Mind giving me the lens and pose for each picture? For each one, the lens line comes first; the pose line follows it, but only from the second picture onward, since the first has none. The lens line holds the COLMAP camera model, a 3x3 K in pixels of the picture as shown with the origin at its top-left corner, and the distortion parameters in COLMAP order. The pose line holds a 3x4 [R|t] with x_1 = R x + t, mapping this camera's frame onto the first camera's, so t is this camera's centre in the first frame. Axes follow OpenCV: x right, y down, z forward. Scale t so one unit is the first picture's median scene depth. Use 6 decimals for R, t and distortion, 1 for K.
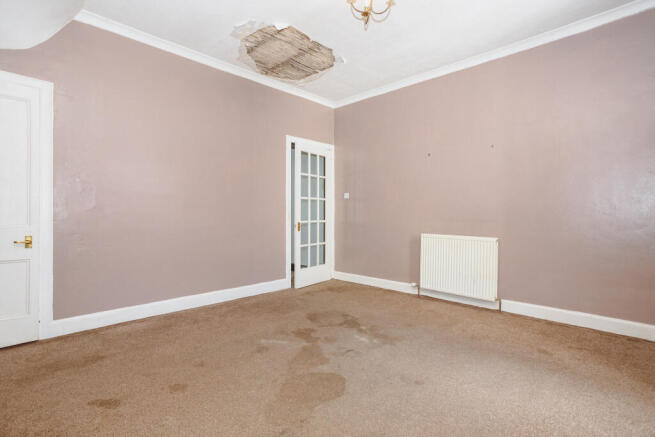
lens RADIAL K [[319.4, 0, 323.9], [0, 319.4, 219.6], [0, 0, 1]] dist [-0.042243, 0.029065]
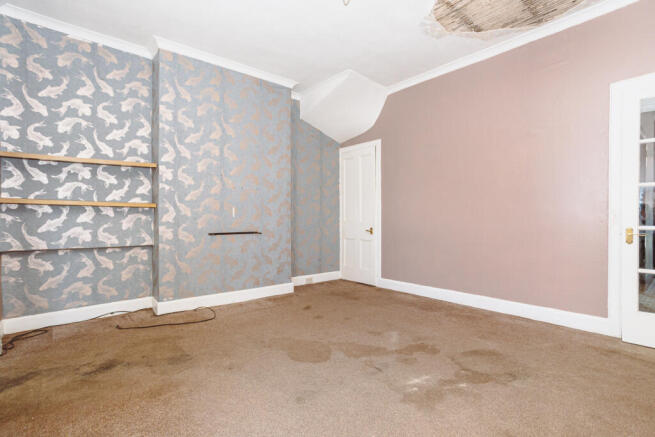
lens RADIAL K [[319.4, 0, 323.9], [0, 319.4, 219.6], [0, 0, 1]] dist [-0.042243, 0.029065]
pose [[-0.103580, 0.005544, -0.994606, 0.888141], [-0.012424, 0.999899, 0.006868, -0.002787], [0.994543, 0.013068, -0.103501, 0.864913]]
